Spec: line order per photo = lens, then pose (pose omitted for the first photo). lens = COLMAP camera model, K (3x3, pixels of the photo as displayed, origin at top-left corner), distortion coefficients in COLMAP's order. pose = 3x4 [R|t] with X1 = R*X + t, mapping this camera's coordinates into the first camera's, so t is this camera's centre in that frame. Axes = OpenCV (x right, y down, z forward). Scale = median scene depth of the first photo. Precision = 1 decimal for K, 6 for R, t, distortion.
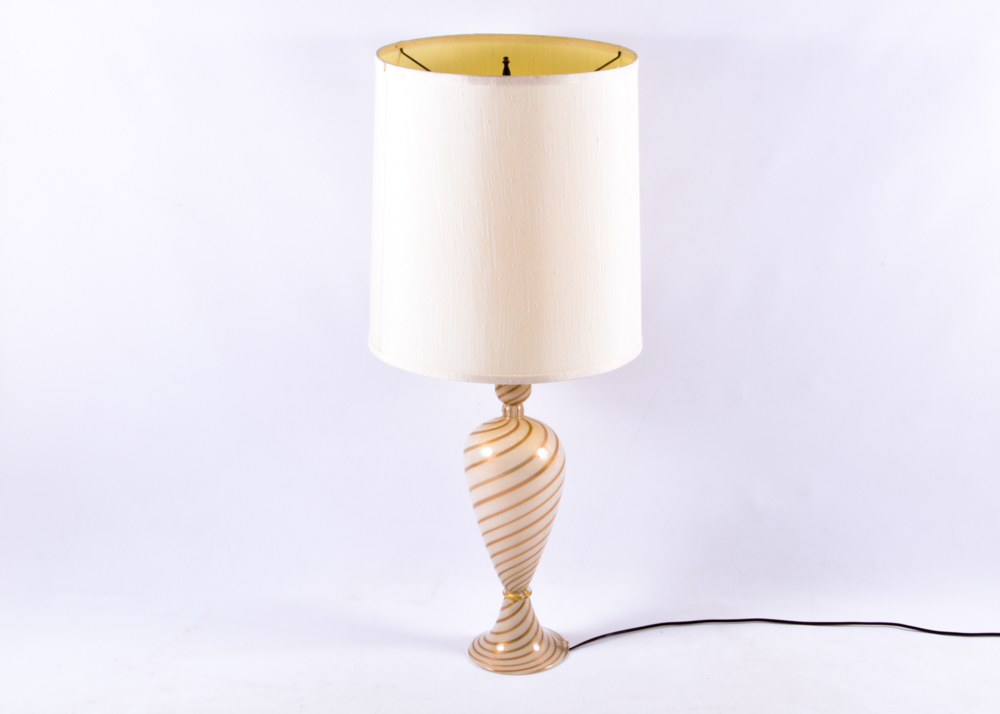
lens RADIAL K [[2867.5, 0, 500.0], [0, 2867.5, 357.0], [0, 0, 1]] dist [0.075558, 0.384995]
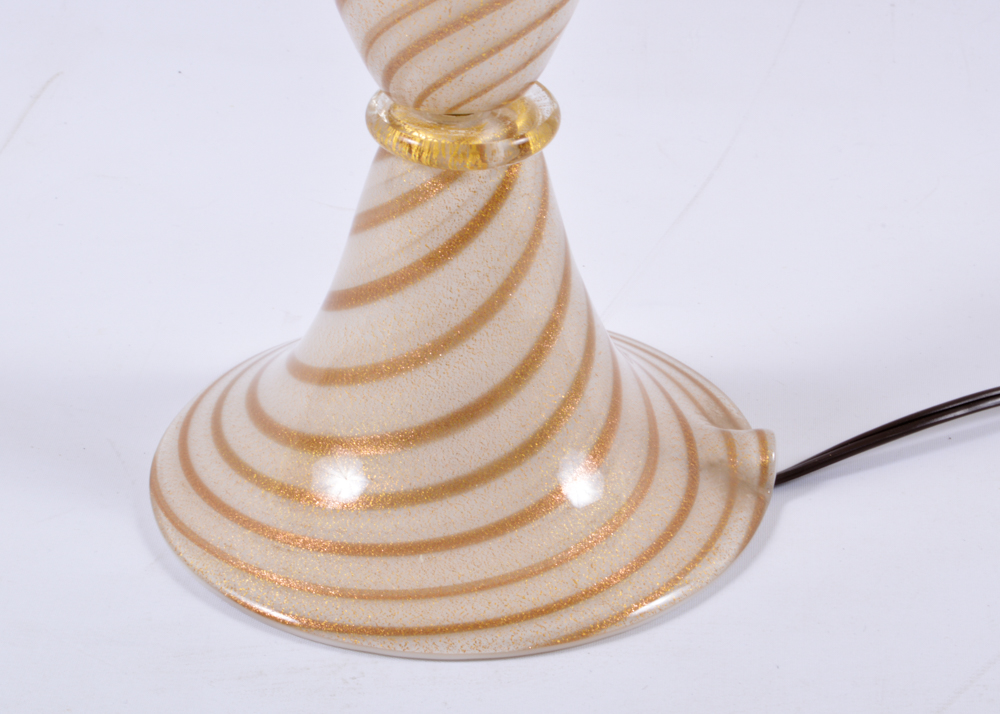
lens RADIAL K [[3085.9, 0, 500.0], [0, 3085.9, 357.0], [0, 0, 1]] dist [0.021365, 0.247380]
pose [[0.999500, 0.026245, 0.017637, 0.005465], [-0.028396, 0.990373, 0.135480, 0.072706], [-0.013912, -0.135913, 0.990623, 0.839677]]
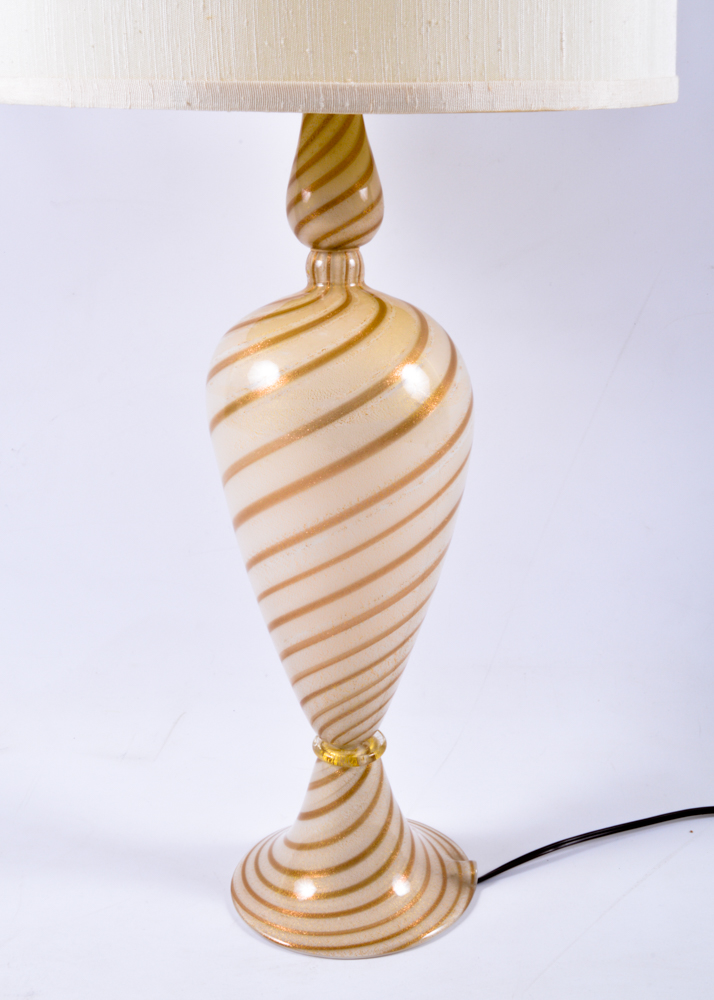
lens RADIAL K [[1672.6, 0, 357.0], [0, 1672.6, 500.0], [0, 0, 1]] dist [-0.012769, -0.059695]
pose [[0.999977, -0.004860, 0.004655, 0.006179], [0.004964, 0.999732, -0.022612, 0.053522], [-0.004543, 0.022635, 0.999733, 0.770816]]
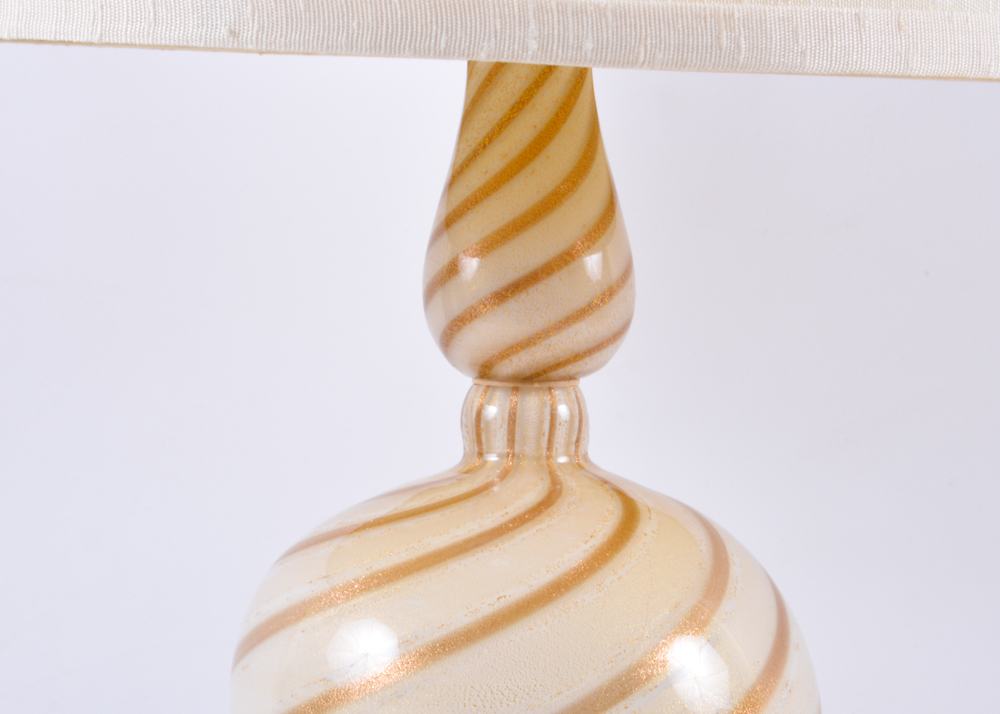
lens RADIAL K [[3085.9, 0, 500.0], [0, 3085.9, 357.0], [0, 0, 1]] dist [0.021365, 0.247380]
pose [[0.999618, 0.025189, 0.011352, 0.000778], [-0.022456, 0.980086, -0.197301, 0.051020], [-0.016096, 0.196971, 0.980277, 0.806065]]
